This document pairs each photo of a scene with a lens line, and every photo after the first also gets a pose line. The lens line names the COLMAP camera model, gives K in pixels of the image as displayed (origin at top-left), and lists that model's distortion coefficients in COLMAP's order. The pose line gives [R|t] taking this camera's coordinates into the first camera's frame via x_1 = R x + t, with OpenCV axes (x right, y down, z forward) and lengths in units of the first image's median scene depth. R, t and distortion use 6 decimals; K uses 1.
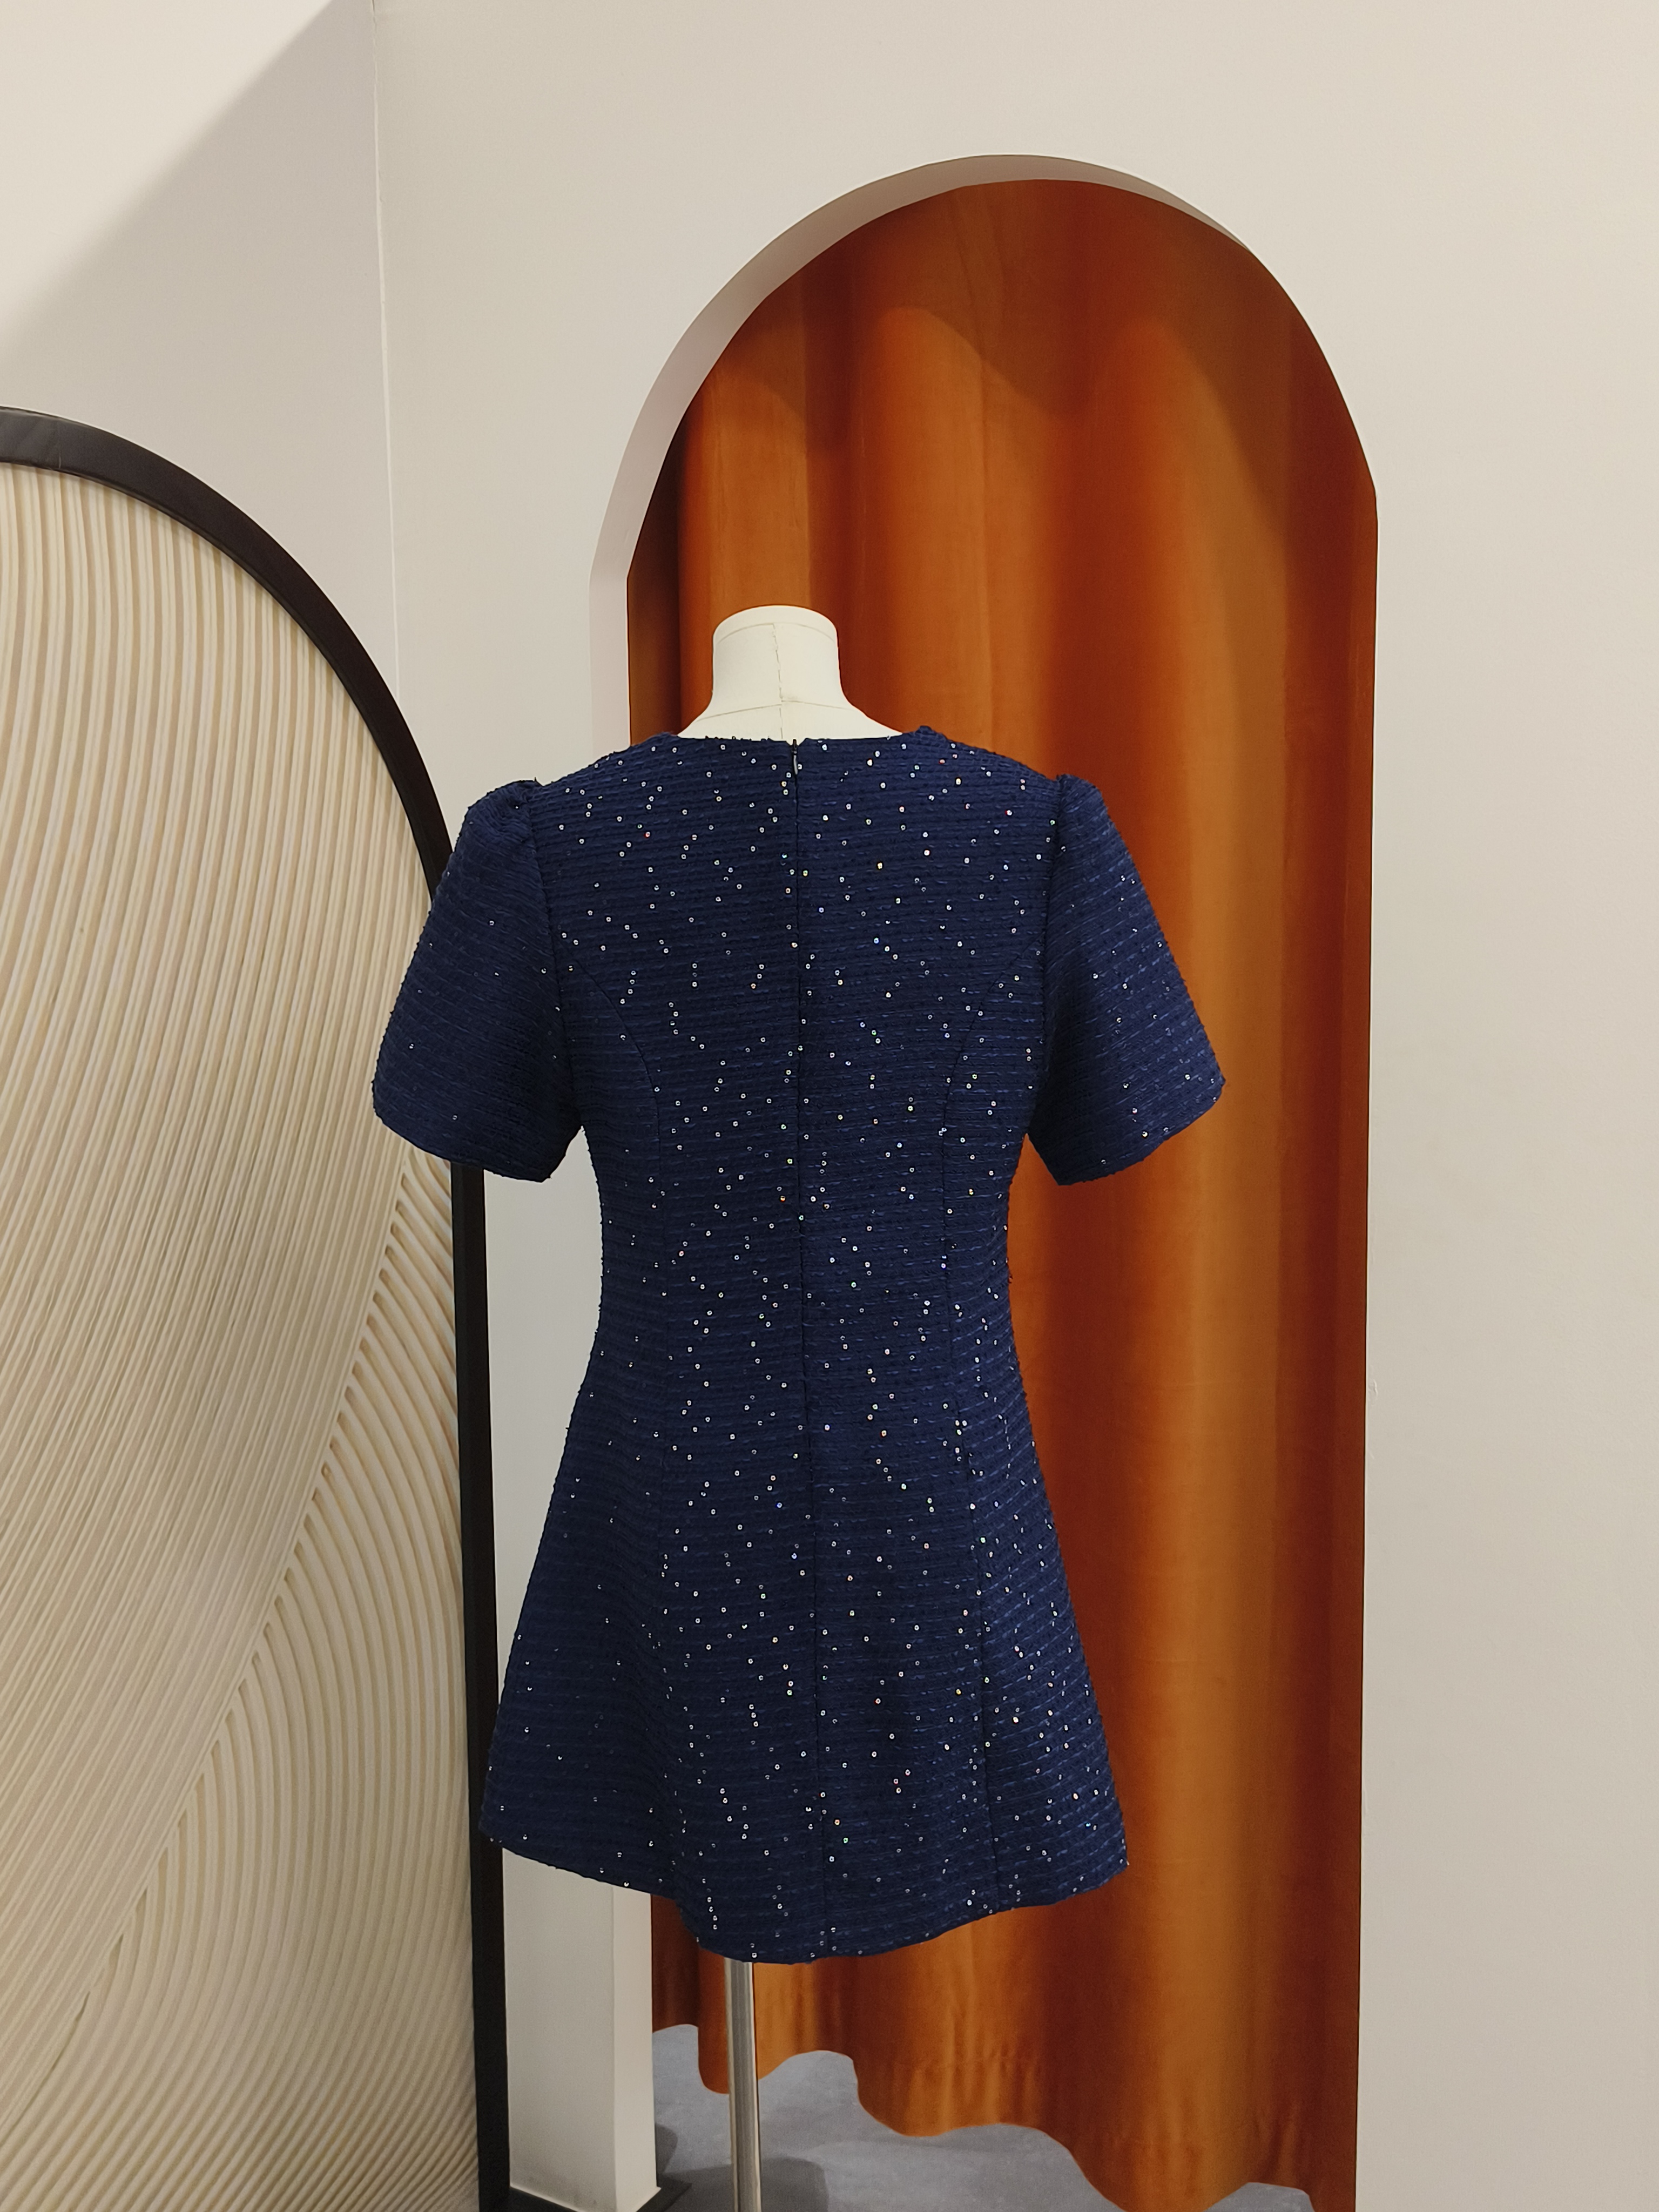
lens RADIAL K [[2093.5, 0, 843.5], [0, 2093.5, 1114.2], [0, 0, 1]] dist [0.036221, 0.000000]
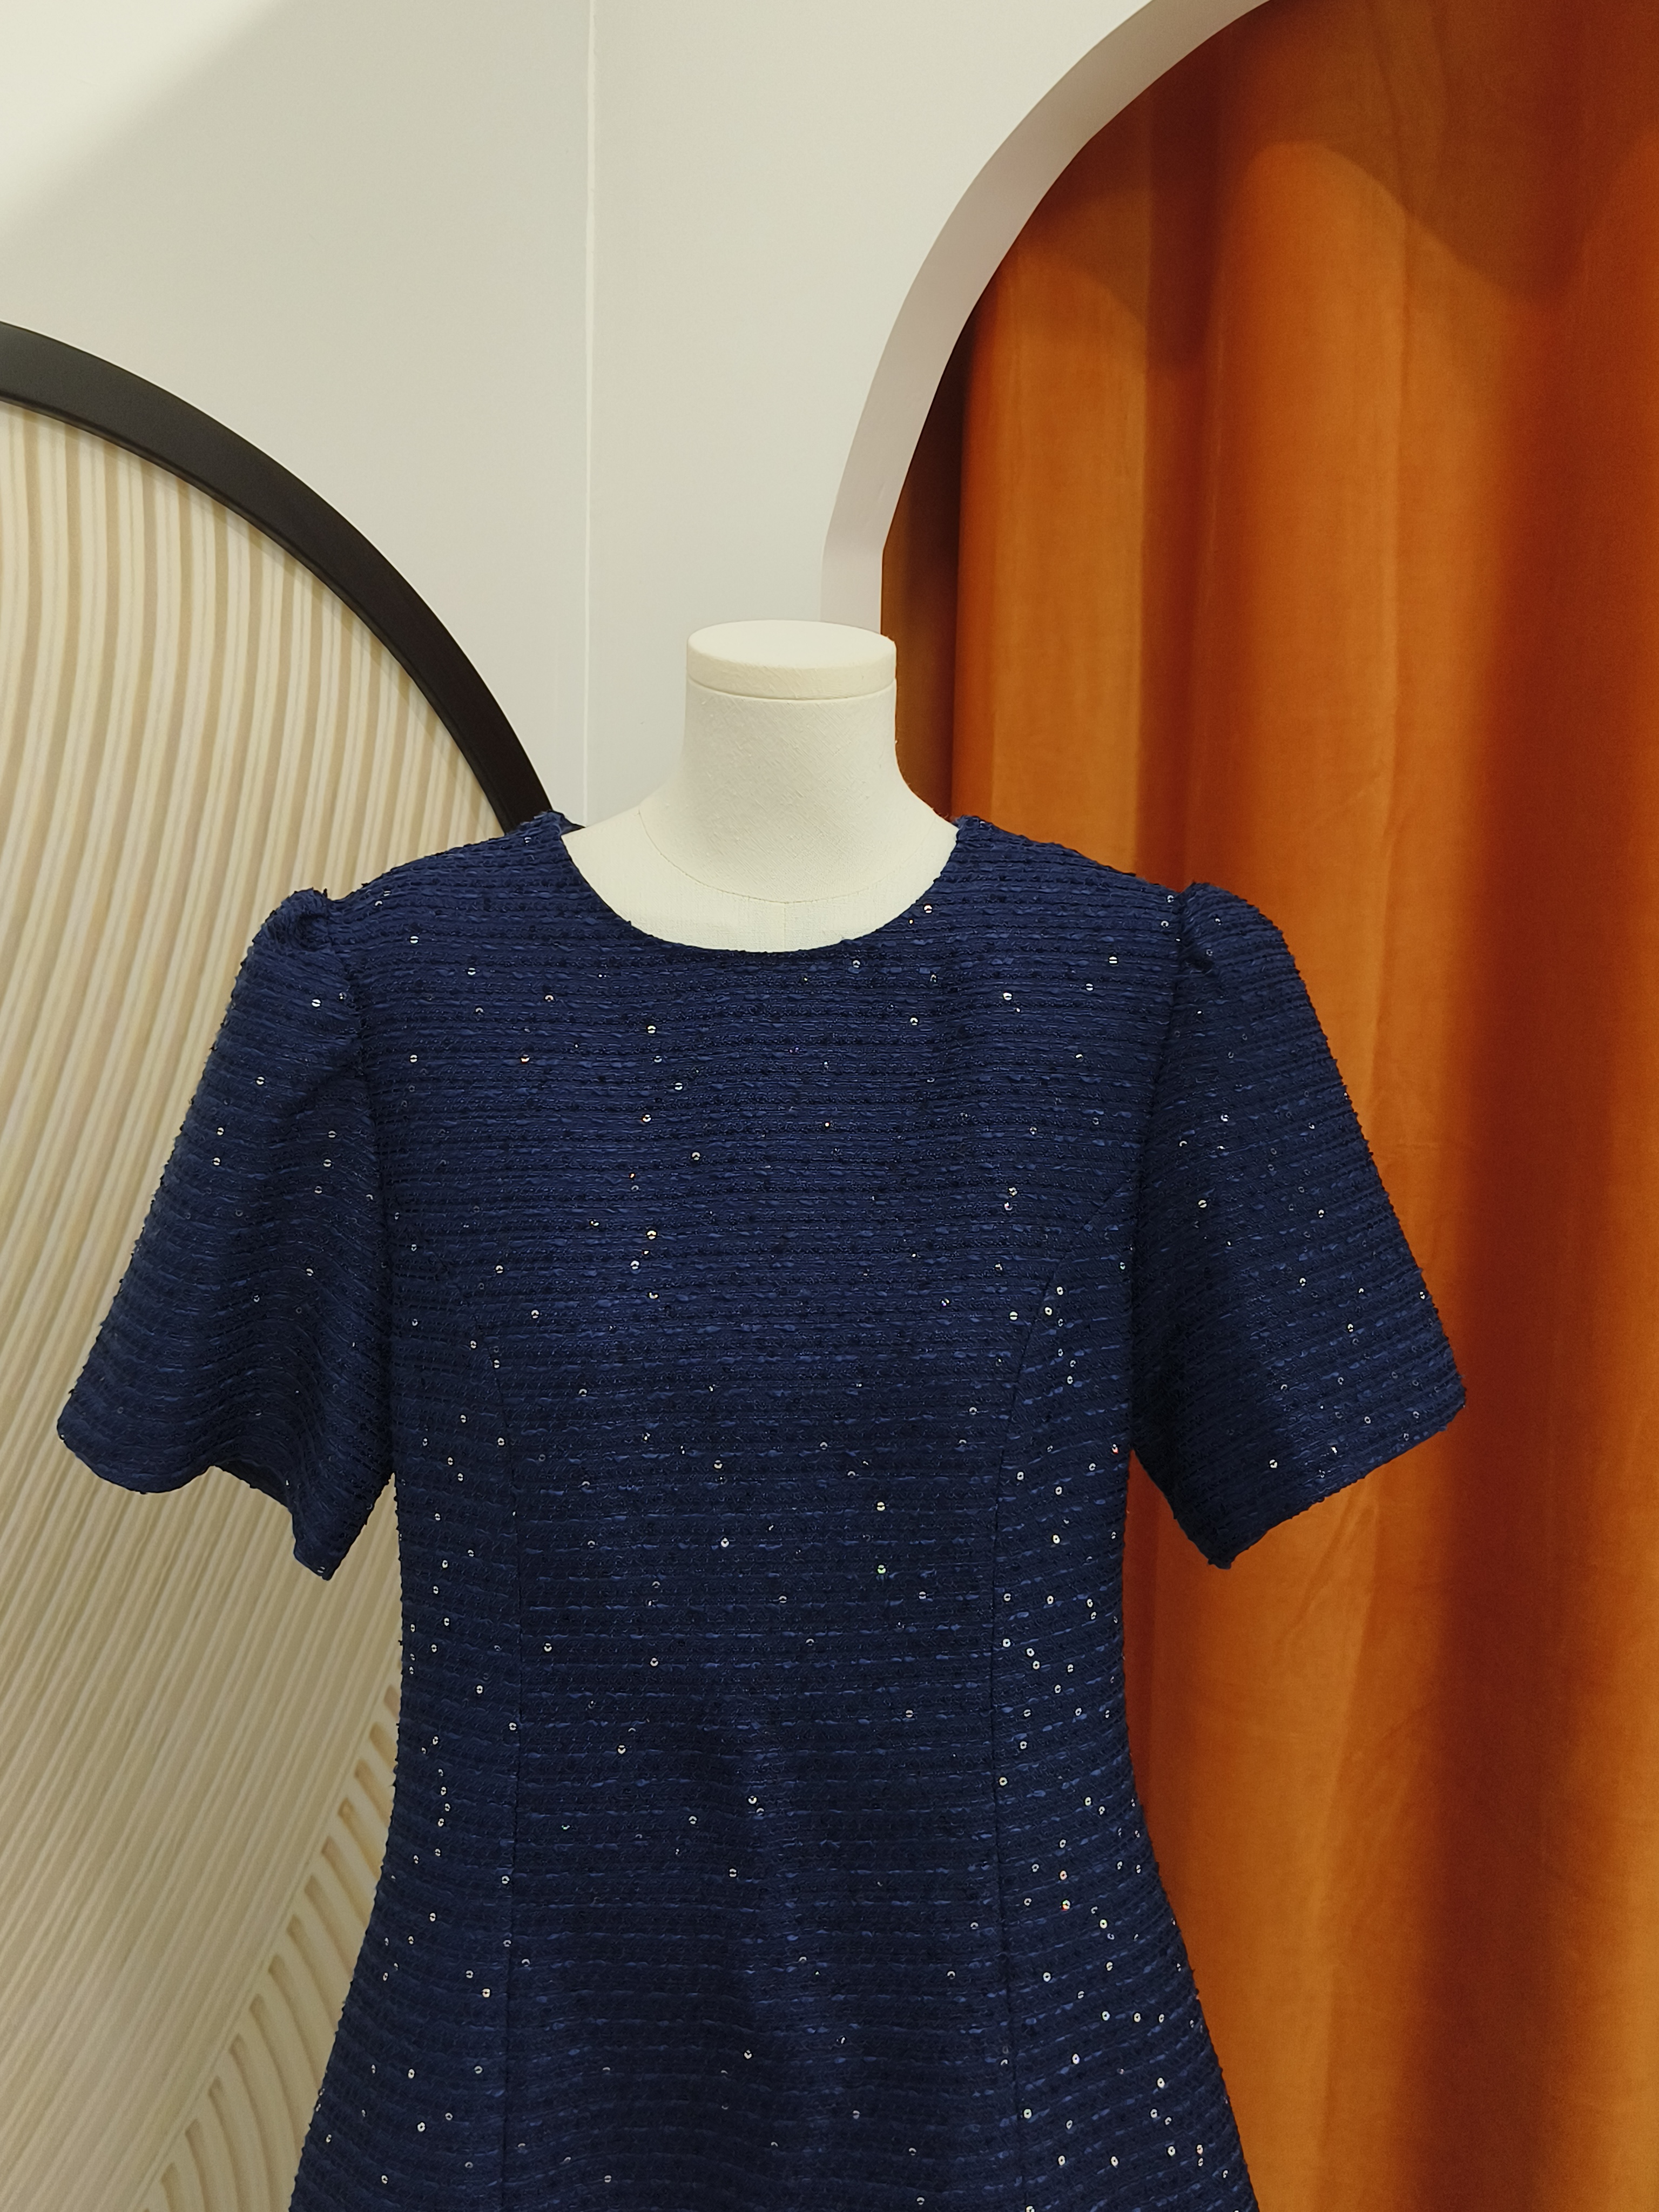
lens RADIAL K [[2093.5, 0, 809.6], [0, 2093.5, 1076.2], [0, 0, 1]] dist [0.036221, 0.000000]
pose [[0.972069, 0.050926, -0.229103, 0.054982], [-0.054665, 0.998455, -0.009998, -0.079376], [0.228239, 0.022243, 0.973351, 0.352772]]
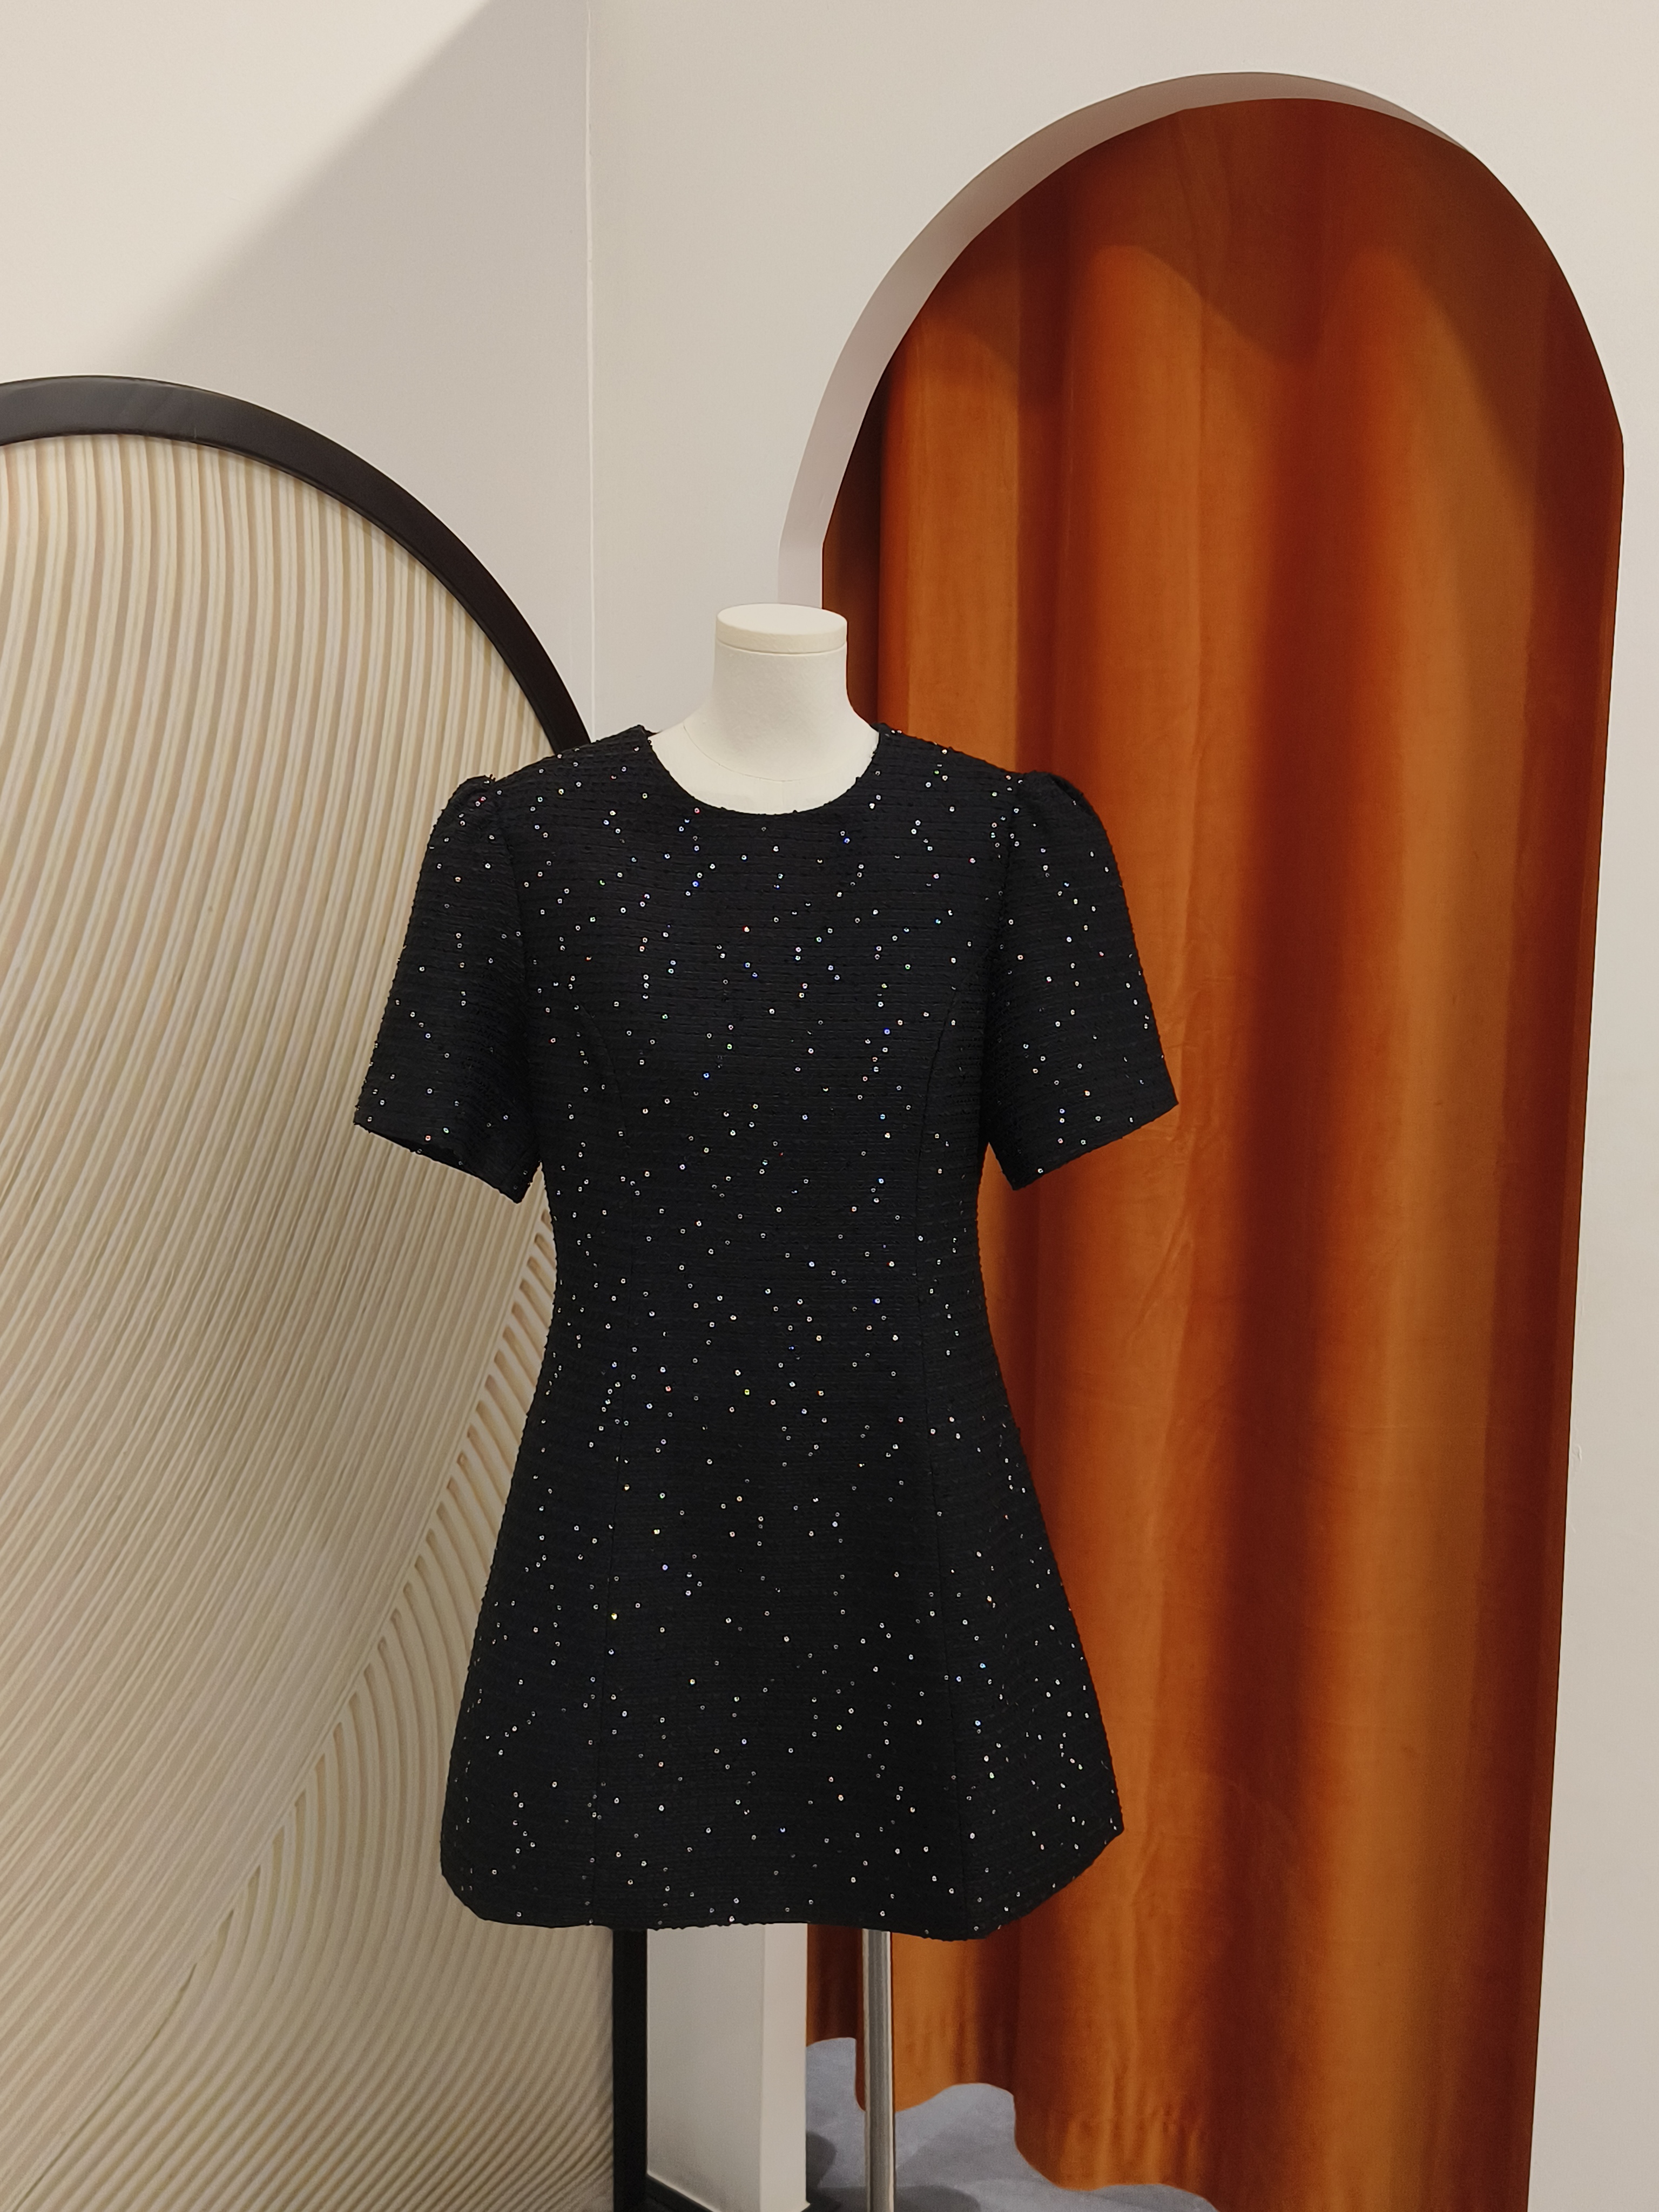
lens RADIAL K [[2093.5, 0, 813.1], [0, 2093.5, 1133.2], [0, 0, 1]] dist [0.036221, 0.000000]
pose [[0.983574, 0.041677, -0.175628, 0.084376], [-0.036997, 0.998870, 0.029839, -0.019461], [0.176673, -0.022851, 0.984004, 0.064587]]
